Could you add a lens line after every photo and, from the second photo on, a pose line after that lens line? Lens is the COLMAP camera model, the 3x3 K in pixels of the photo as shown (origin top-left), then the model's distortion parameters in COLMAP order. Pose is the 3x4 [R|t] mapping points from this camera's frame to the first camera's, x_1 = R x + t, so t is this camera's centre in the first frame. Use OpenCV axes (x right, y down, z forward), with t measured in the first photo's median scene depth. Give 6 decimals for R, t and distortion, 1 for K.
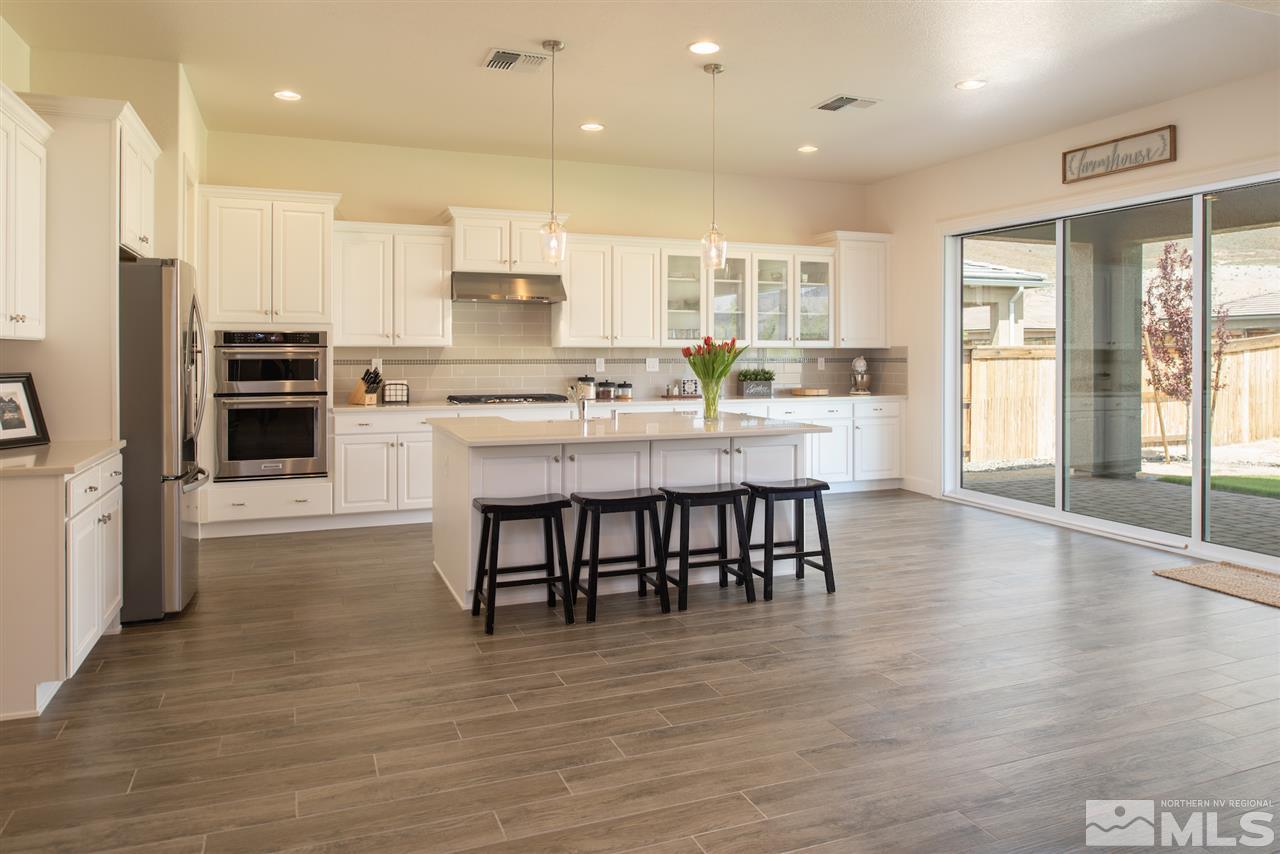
lens RADIAL K [[873.5, 0, 634.9], [0, 873.5, 361.1], [0, 0, 1]] dist [-0.011325, -0.004776]
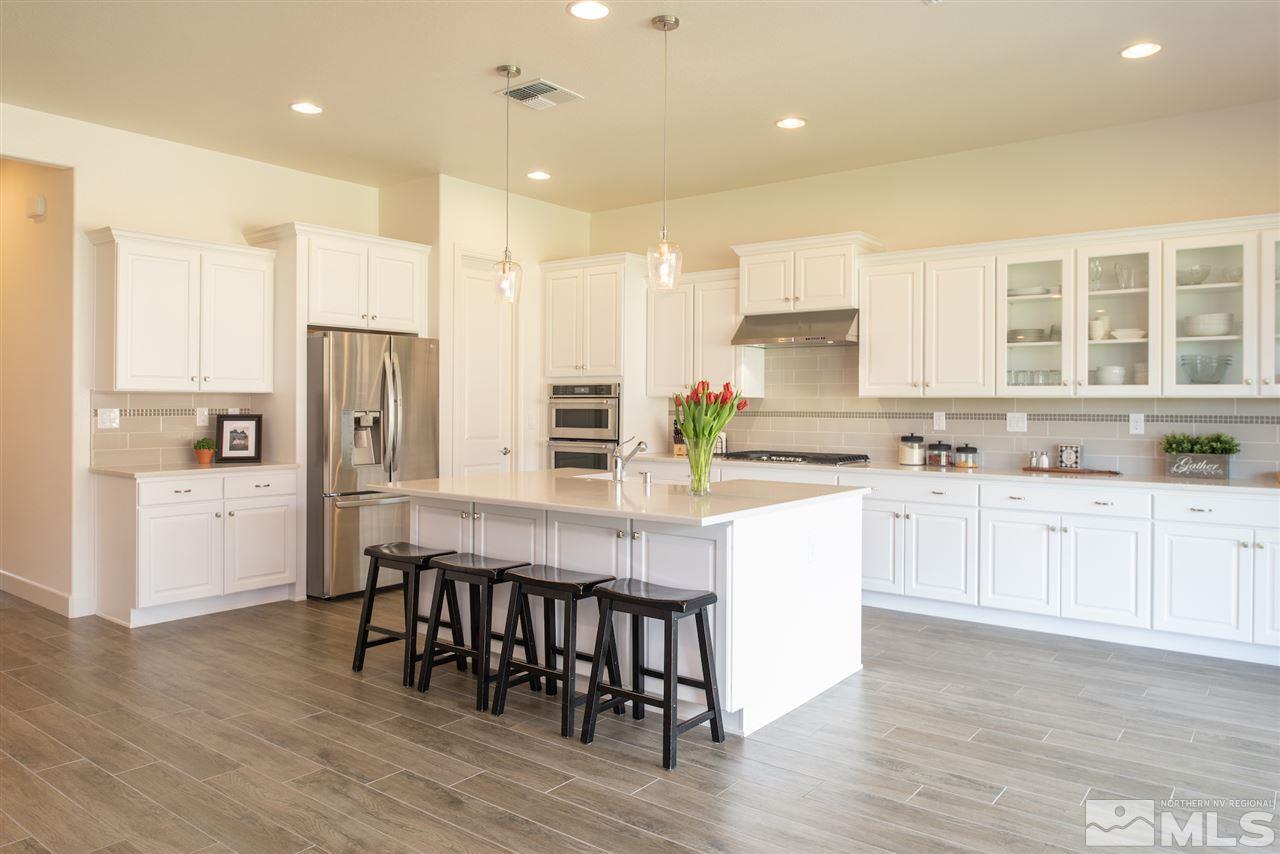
lens RADIAL K [[871.2, 0, 651.9], [0, 871.2, 399.4], [0, 0, 1]] dist [-0.005307, -0.007942]
pose [[0.519008, -0.002780, -0.854765, 0.518250], [-0.013236, 0.999849, -0.011289, -0.002630], [0.854667, 0.017173, 0.518892, 0.432559]]
